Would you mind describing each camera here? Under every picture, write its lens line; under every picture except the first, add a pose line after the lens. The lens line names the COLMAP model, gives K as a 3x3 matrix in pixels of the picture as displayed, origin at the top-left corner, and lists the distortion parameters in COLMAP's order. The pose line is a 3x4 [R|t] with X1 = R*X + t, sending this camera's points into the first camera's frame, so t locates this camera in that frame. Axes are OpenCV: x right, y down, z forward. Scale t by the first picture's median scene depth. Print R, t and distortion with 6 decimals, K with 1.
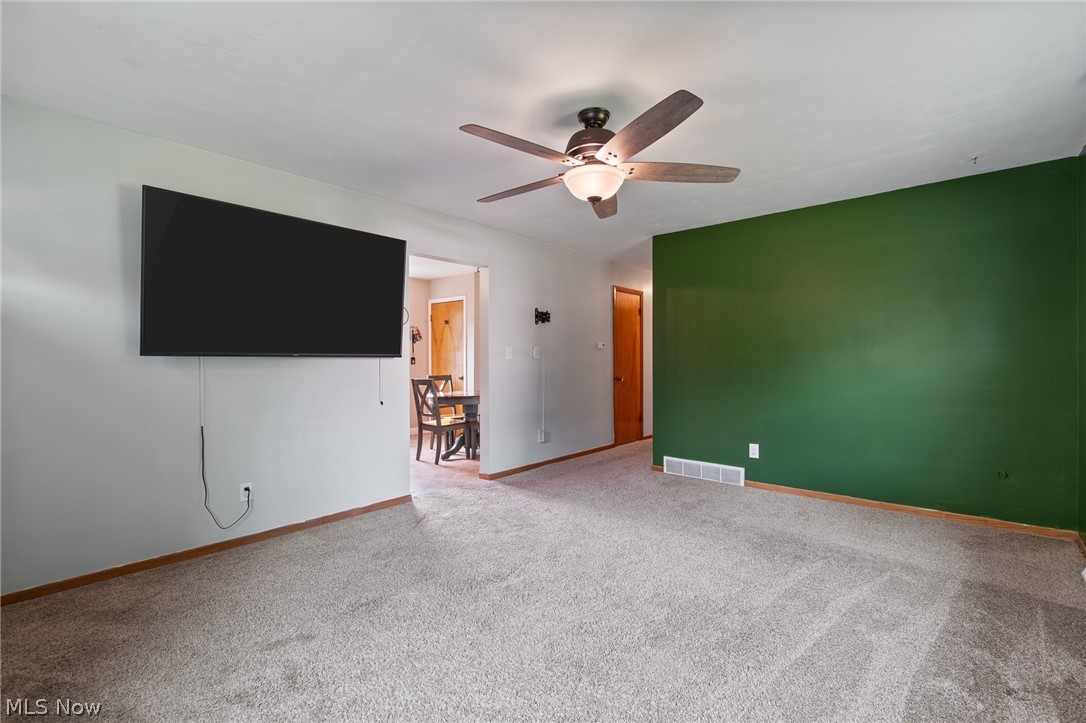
lens RADIAL K [[483.7, 0, 543.4], [0, 483.7, 355.7], [0, 0, 1]] dist [0.001537, -0.001324]
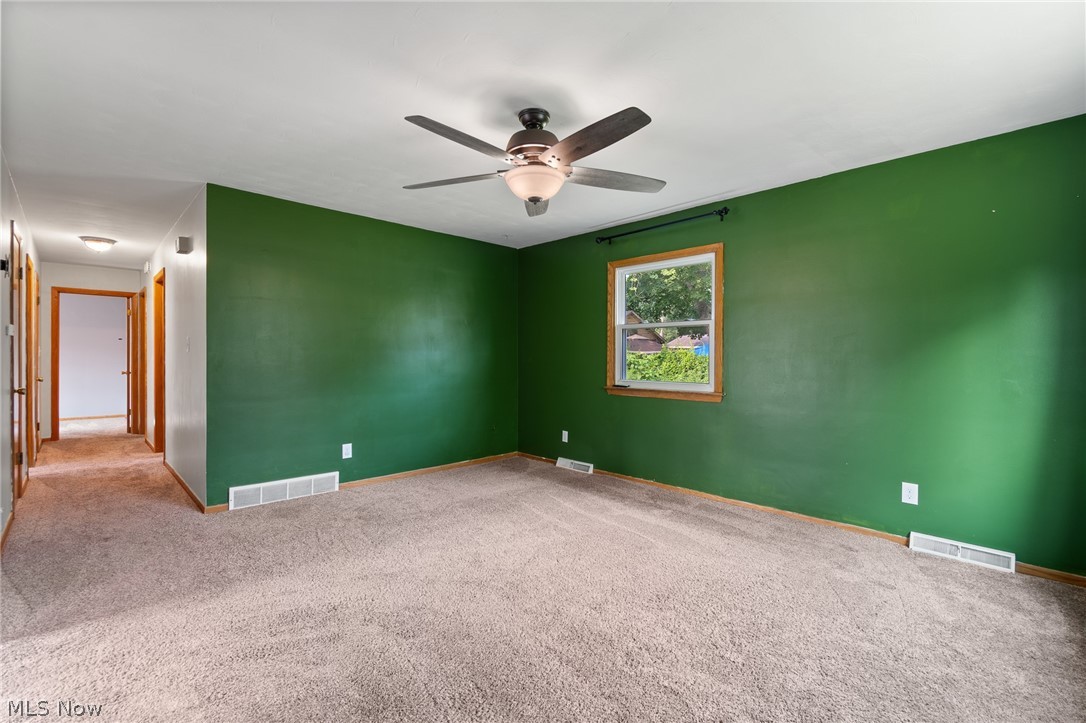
lens RADIAL K [[483.7, 0, 547.1], [0, 483.7, 355.8], [0, 0, 1]] dist [0.001537, -0.001324]
pose [[0.074893, 0.009040, 0.997151, -0.512441], [-0.004546, 0.999952, -0.008724, 0.010996], [-0.997181, -0.003880, 0.074930, 0.523682]]
